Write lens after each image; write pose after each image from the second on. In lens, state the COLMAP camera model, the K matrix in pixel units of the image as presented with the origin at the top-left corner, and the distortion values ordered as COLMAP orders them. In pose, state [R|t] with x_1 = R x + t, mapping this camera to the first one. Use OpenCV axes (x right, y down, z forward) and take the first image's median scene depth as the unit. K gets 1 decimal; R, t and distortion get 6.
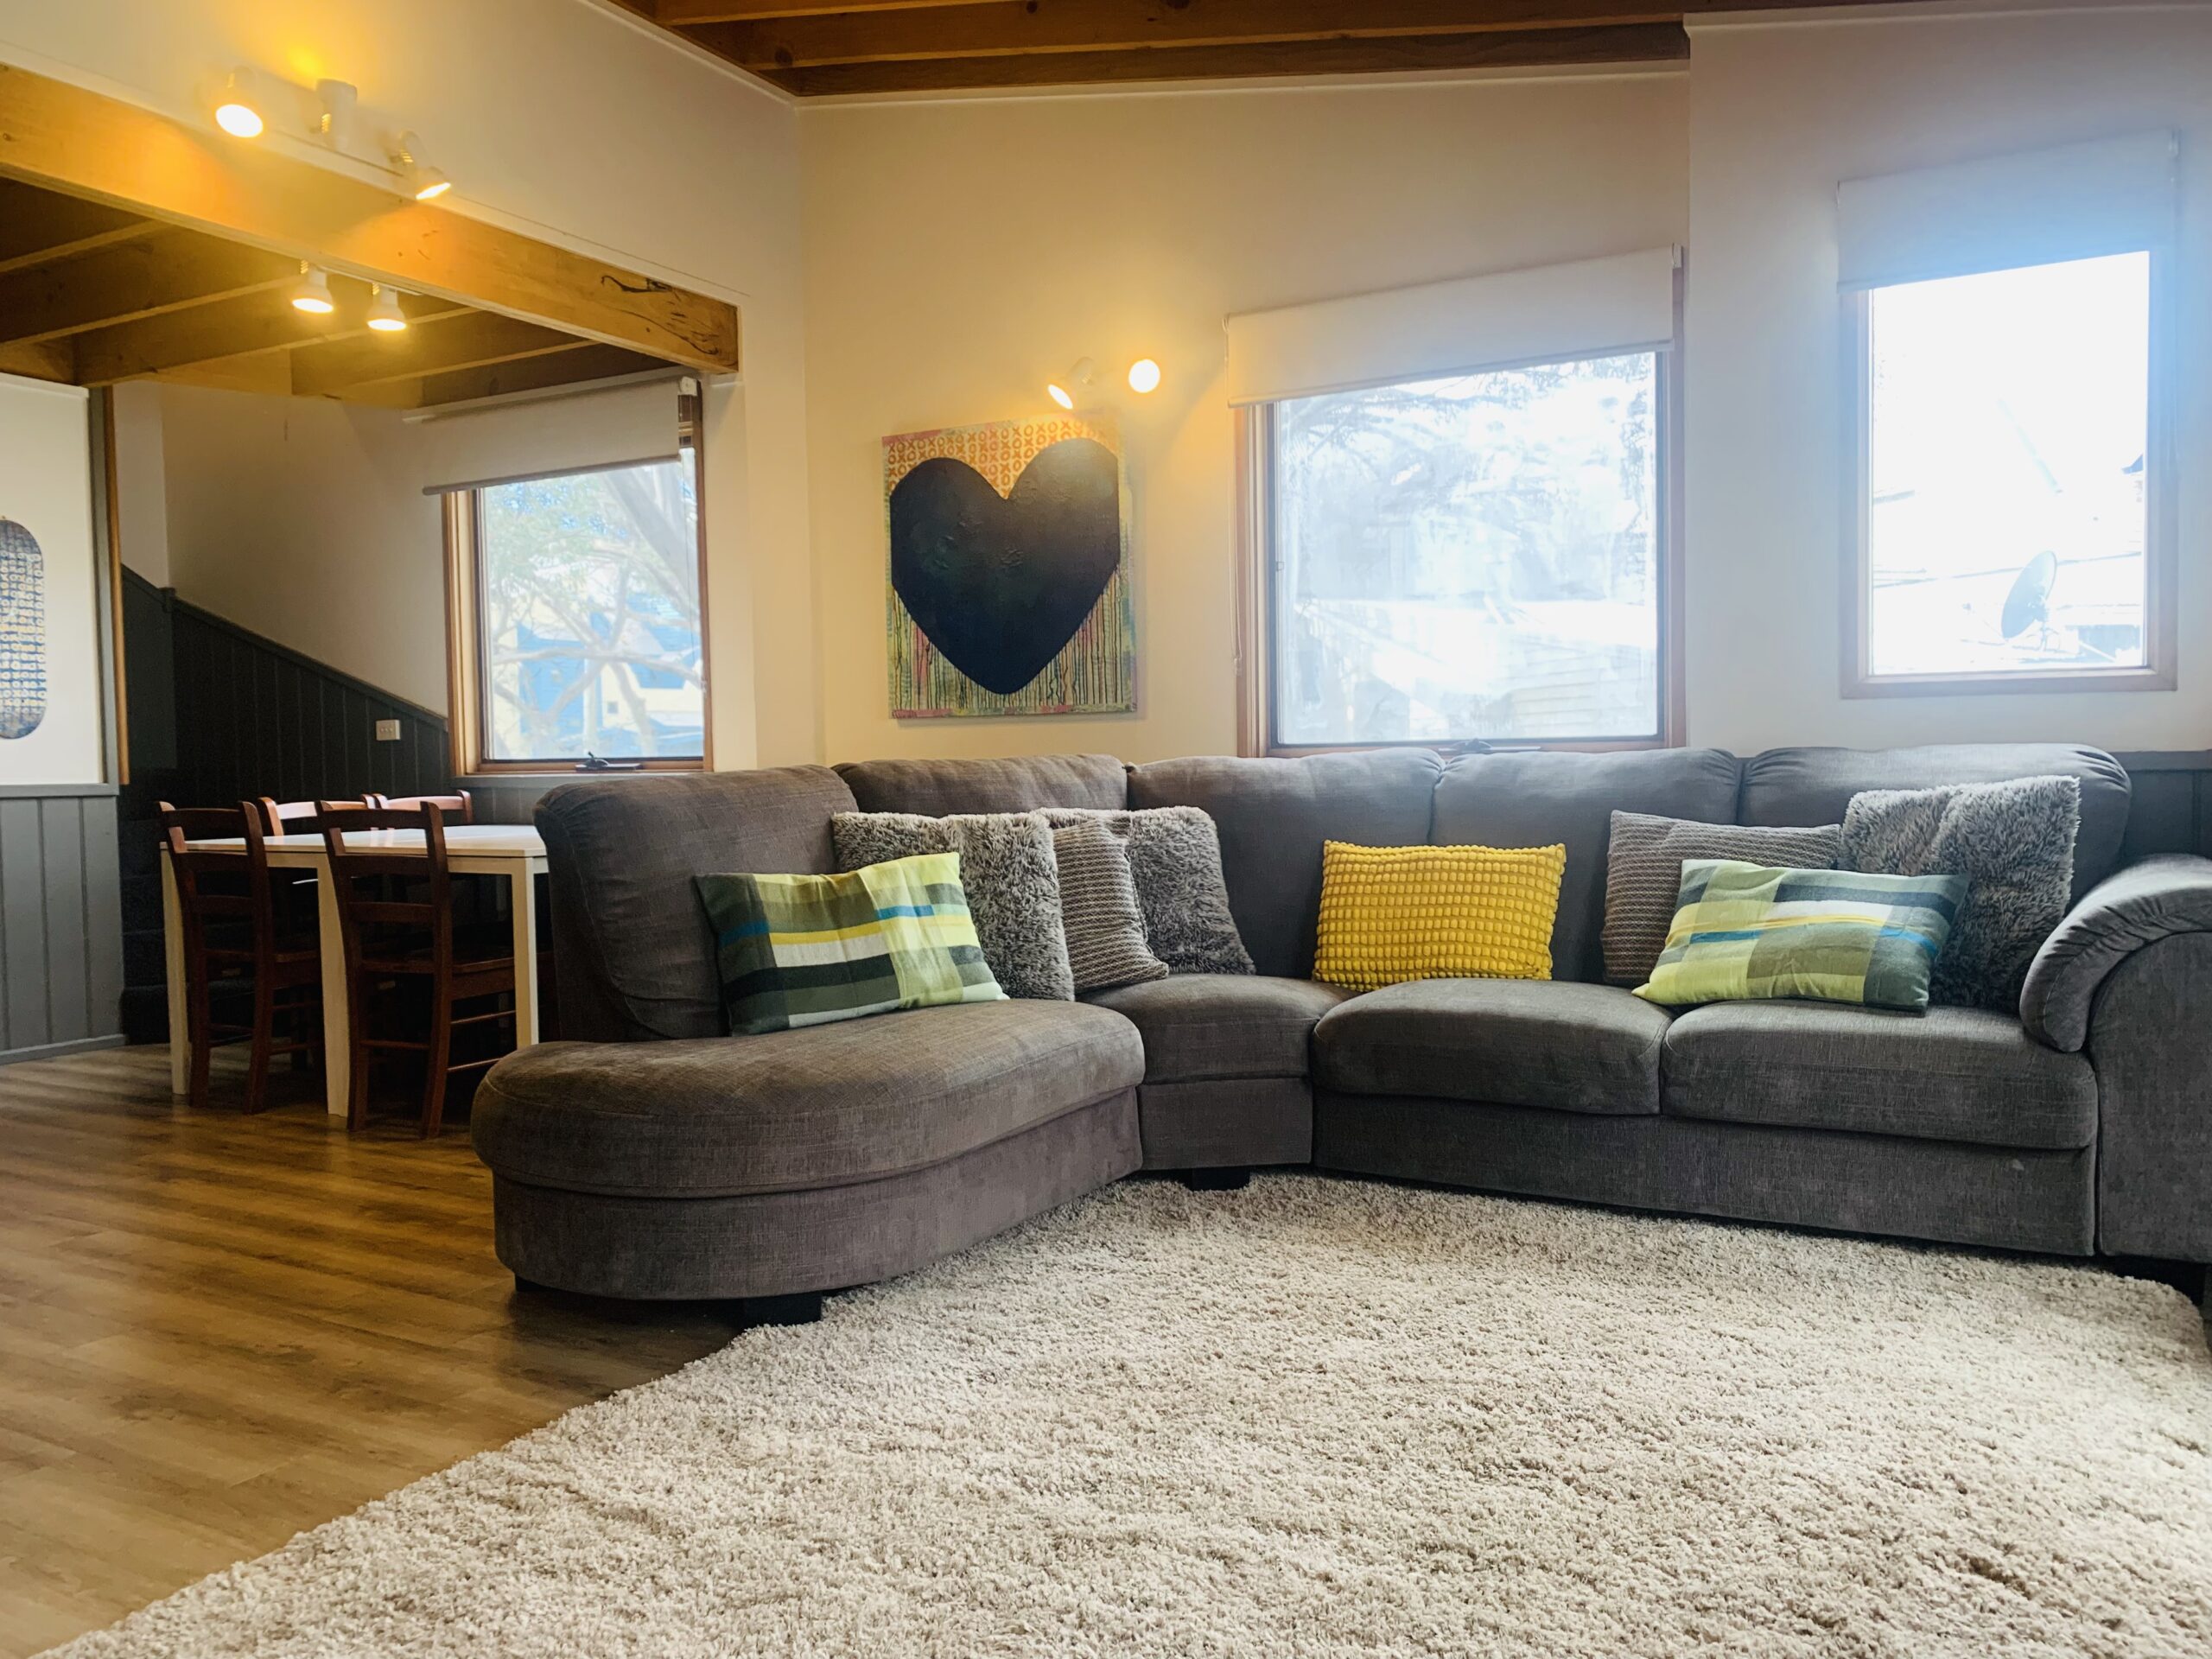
lens RADIAL K [[1682.7, 0, 1101.8], [0, 1682.7, 832.7], [0, 0, 1]] dist [0.049548, -0.046346]
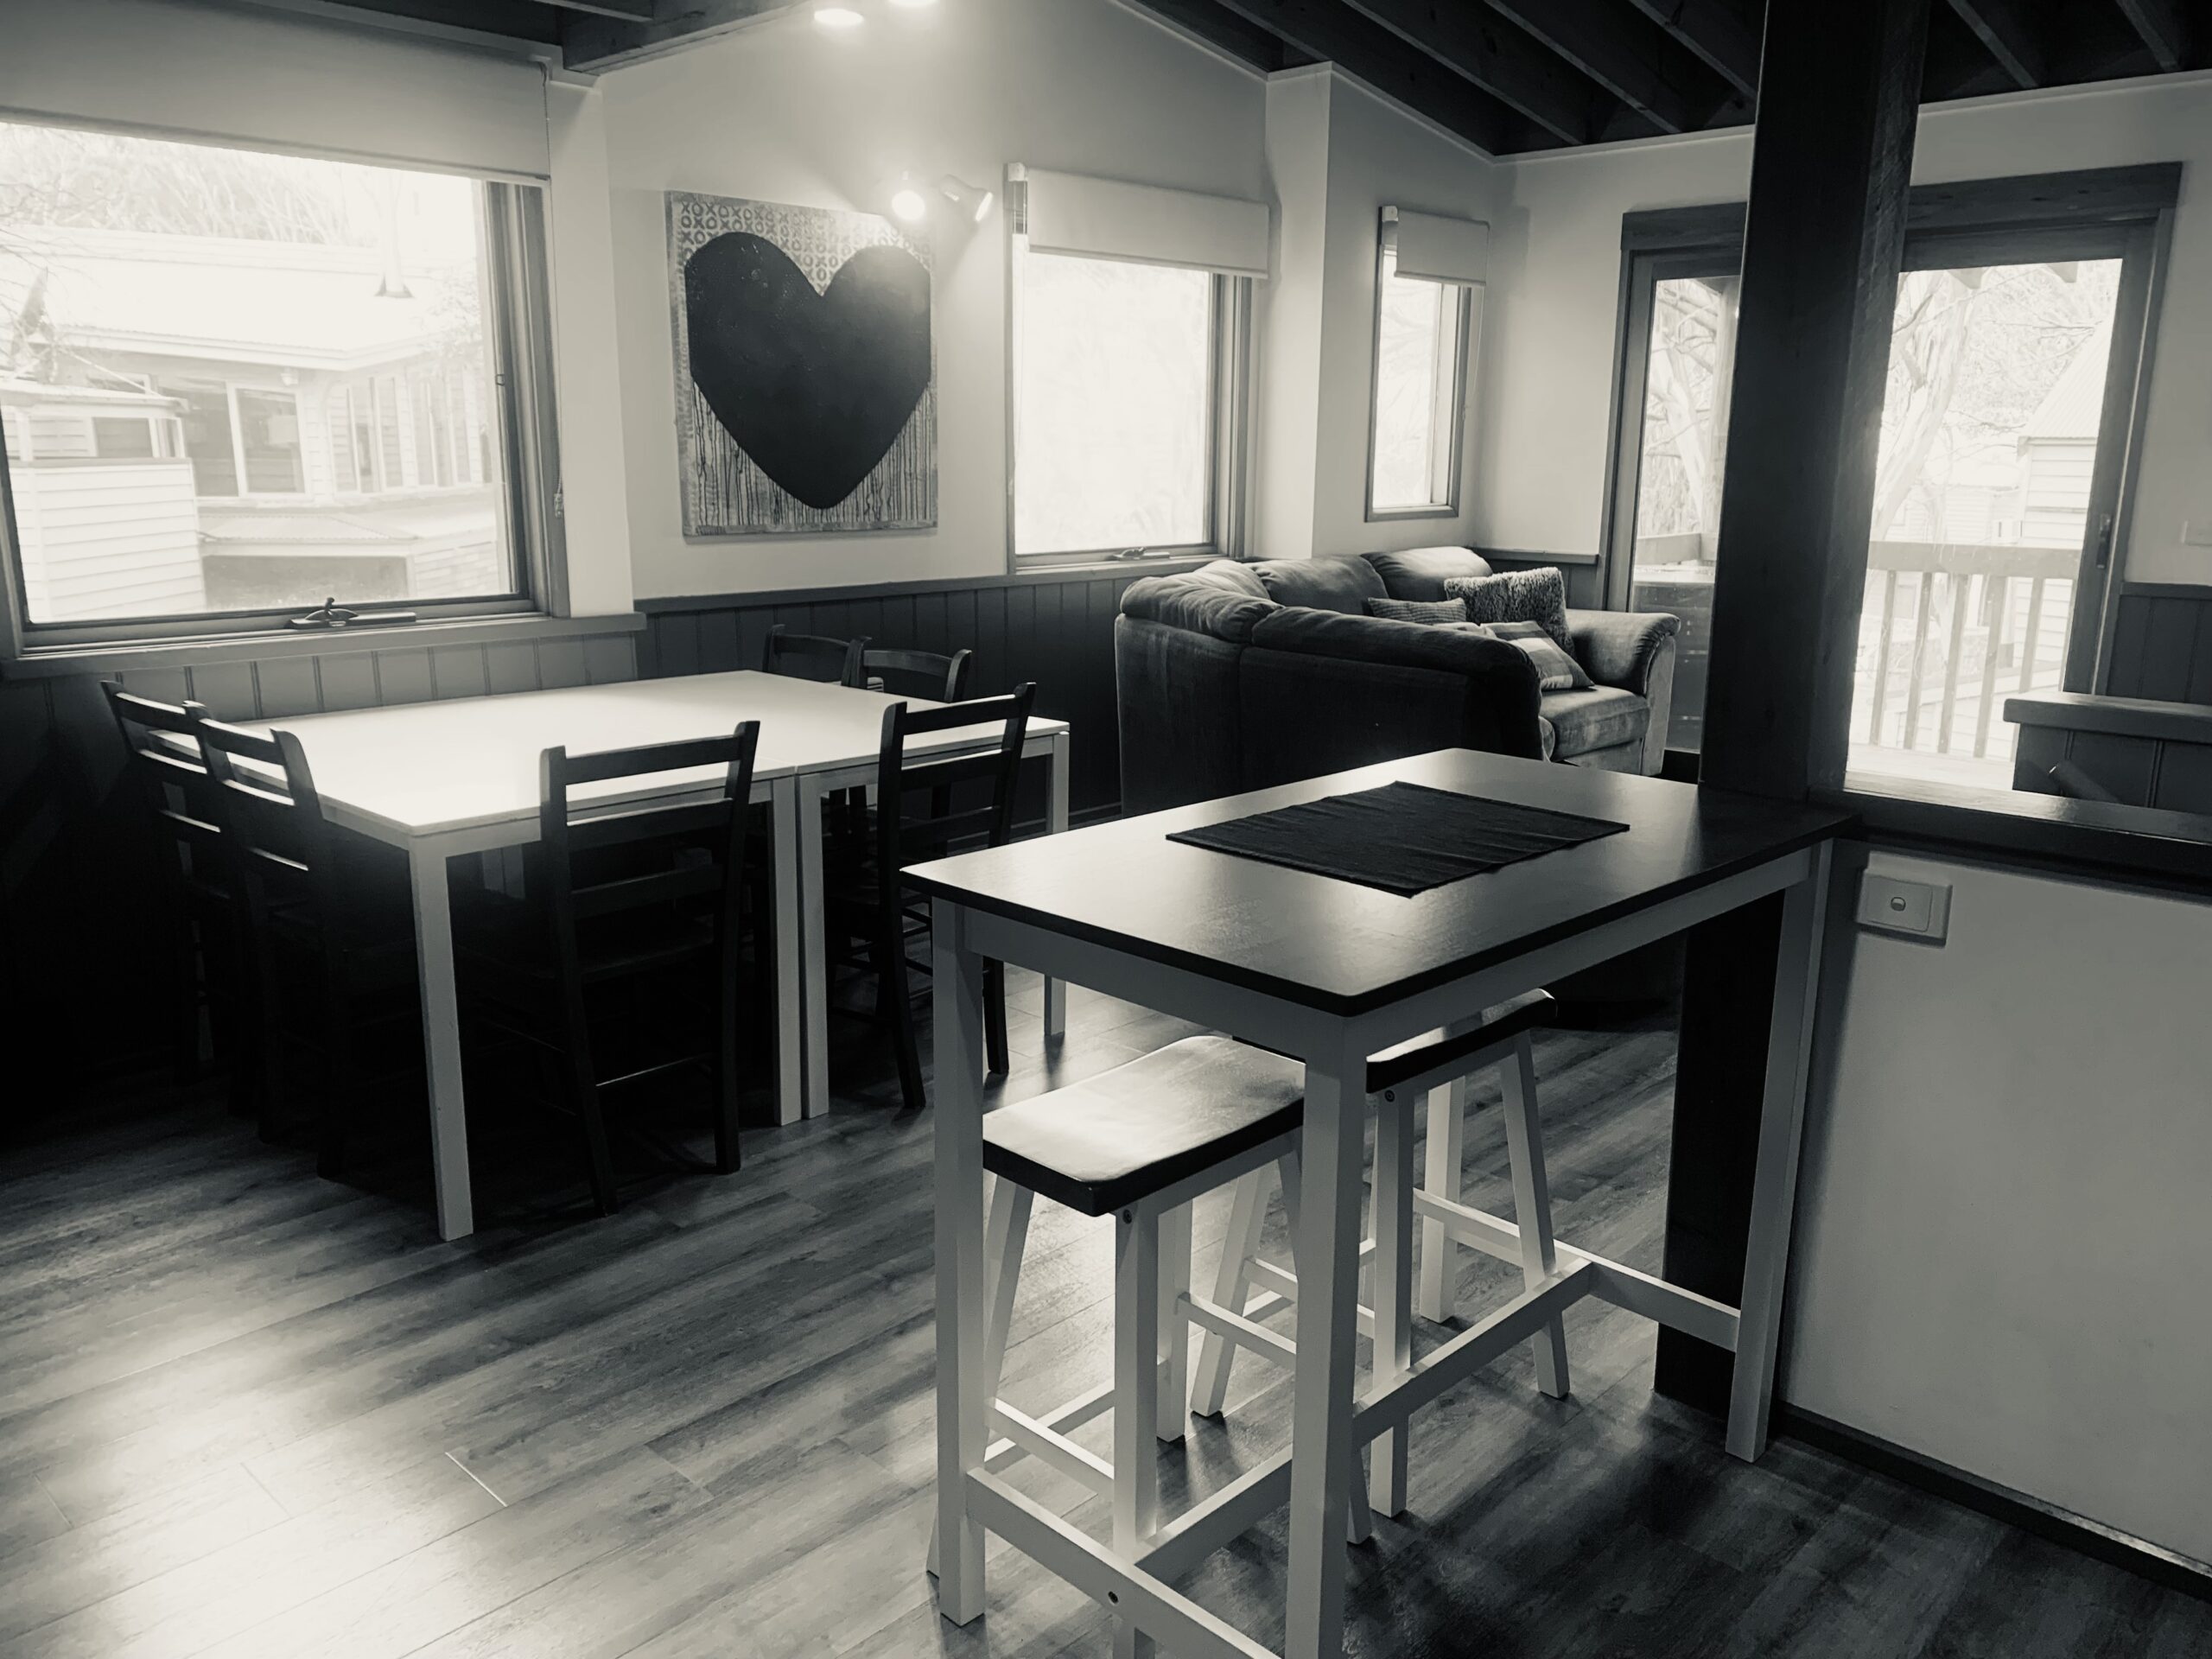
lens RADIAL K [[1682.7, 0, 1098.9], [0, 1682.7, 820.0], [0, 0, 1]] dist [0.049548, -0.046346]
pose [[0.260257, -0.190555, 0.946549, -0.956817], [0.036344, 0.981571, 0.187612, -0.083556], [-0.964855, -0.014426, 0.262386, 0.602393]]
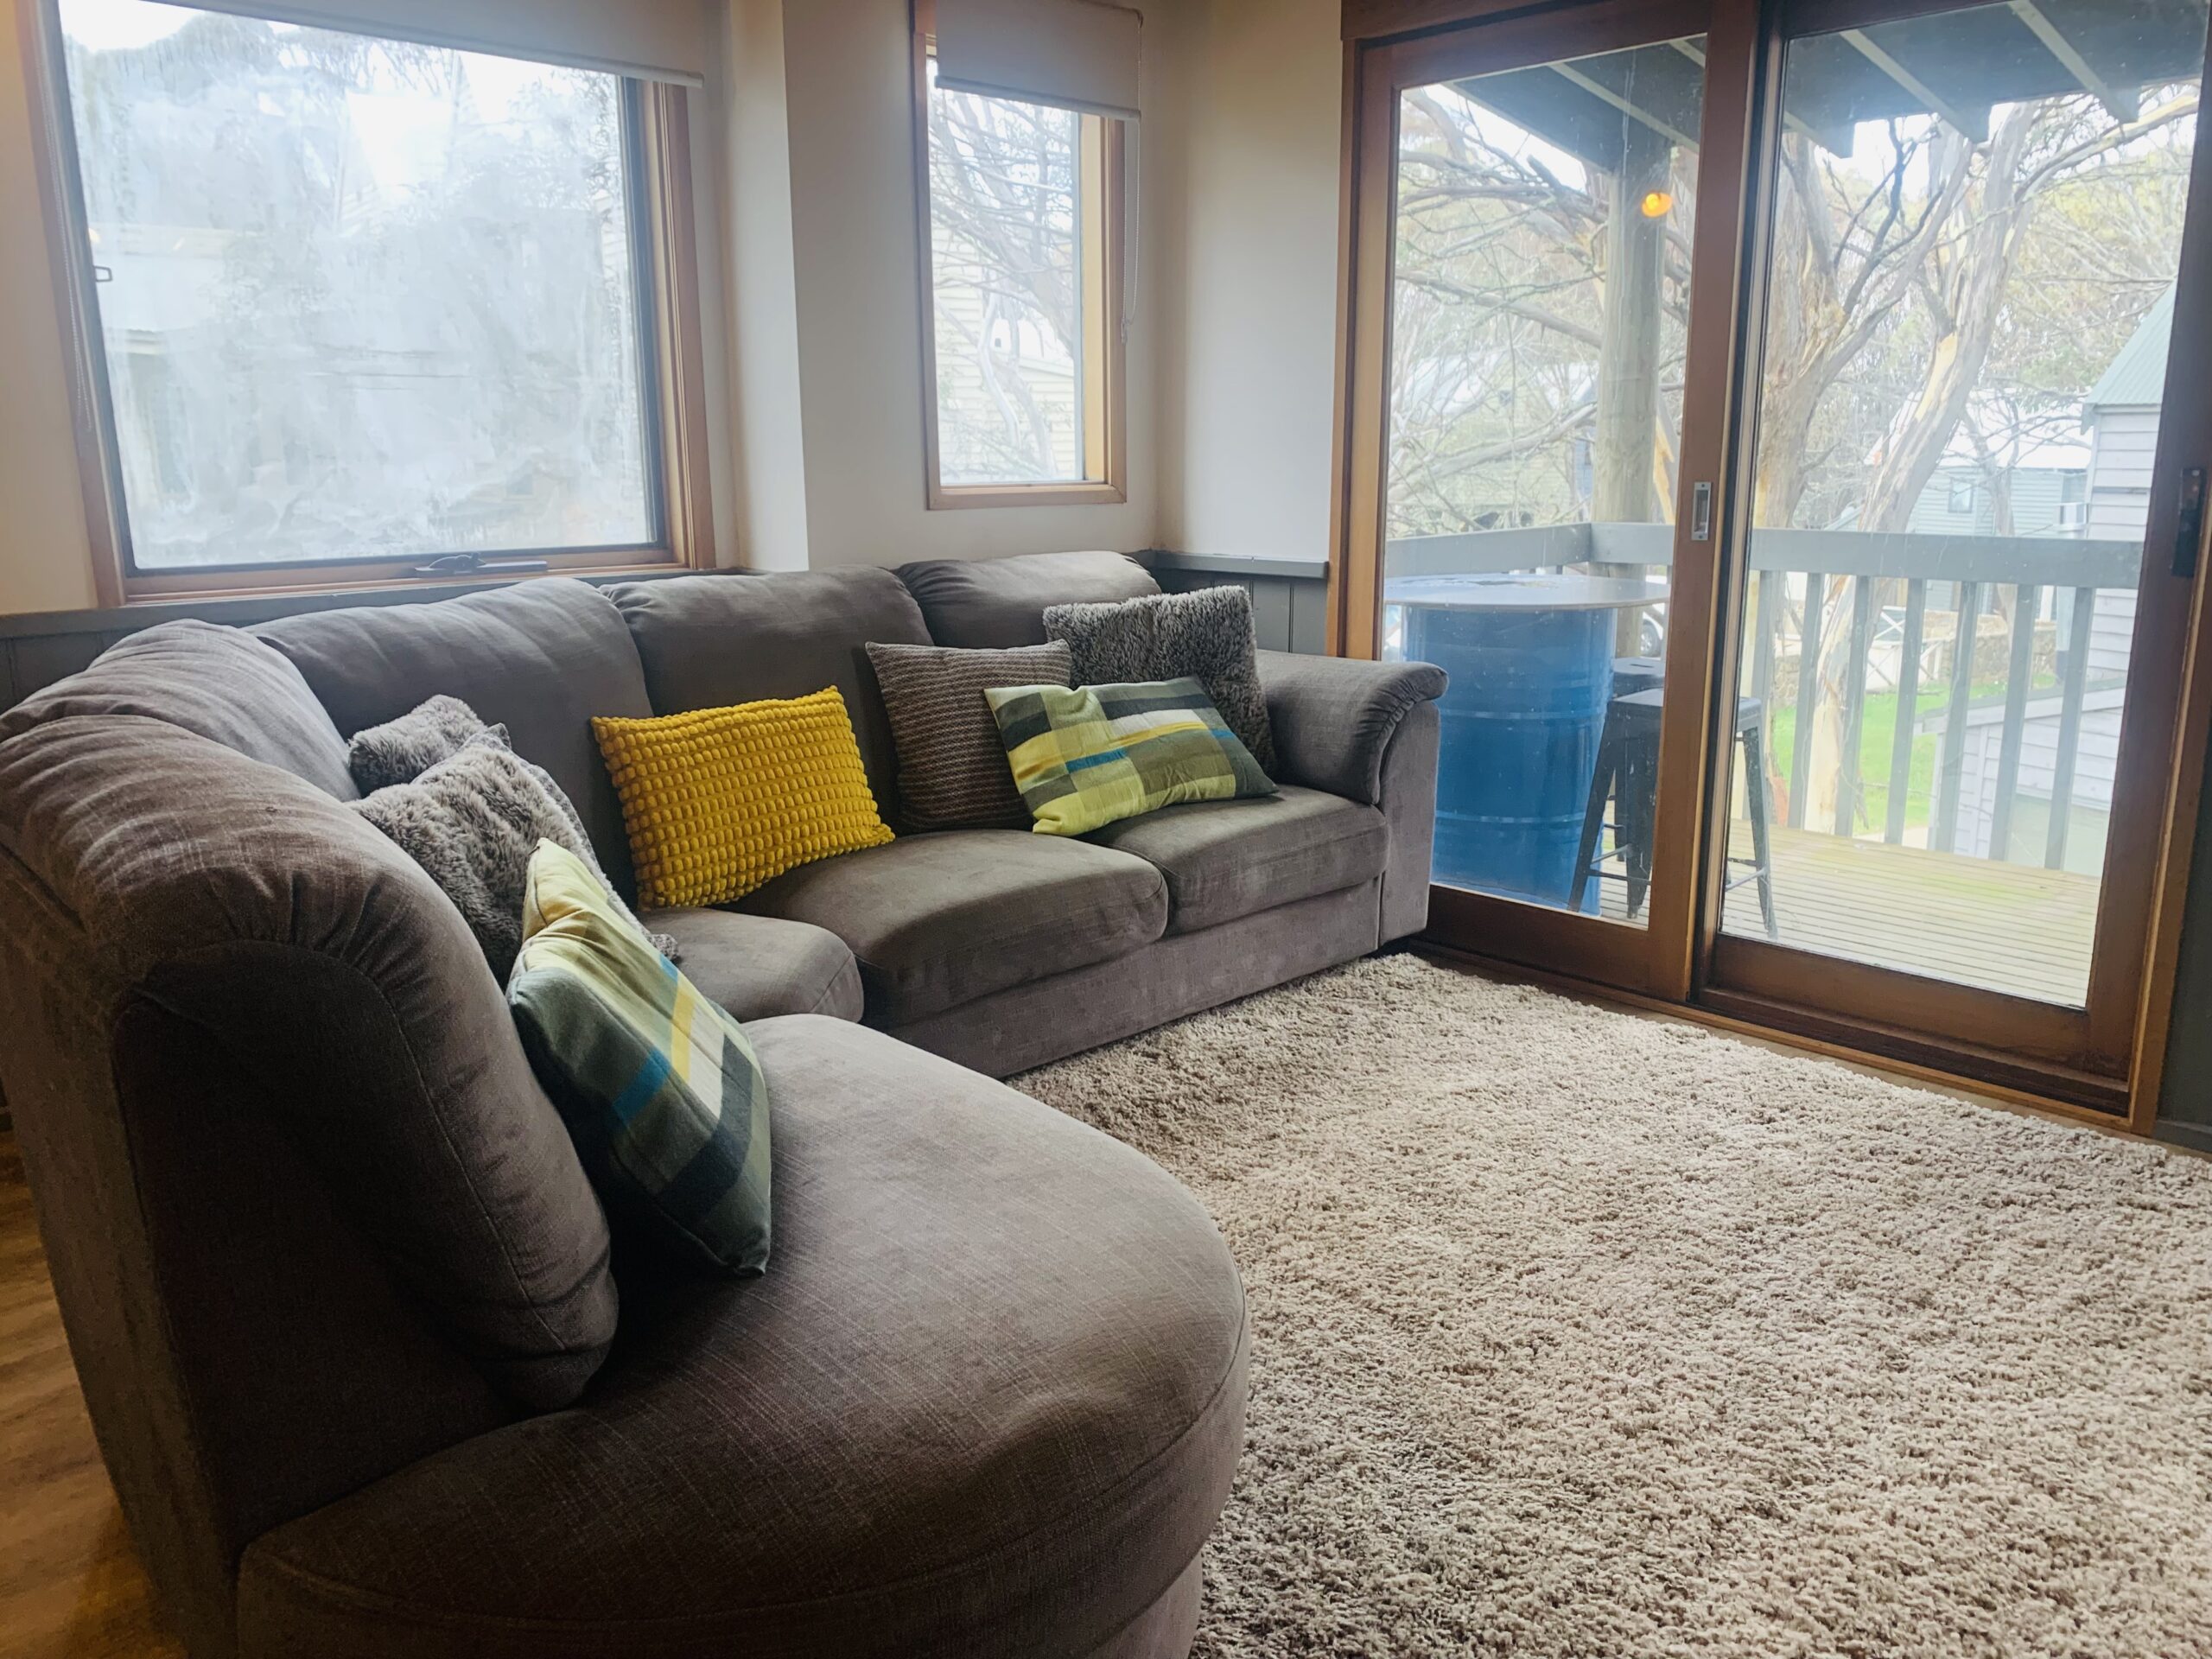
lens RADIAL K [[1682.7, 0, 1109.2], [0, 1682.7, 827.9], [0, 0, 1]] dist [0.049548, -0.046346]
pose [[0.287848, -0.198937, 0.936786, -0.381915], [0.045806, 0.979927, 0.194024, -0.061636], [-0.956580, -0.012938, 0.291183, 0.446288]]
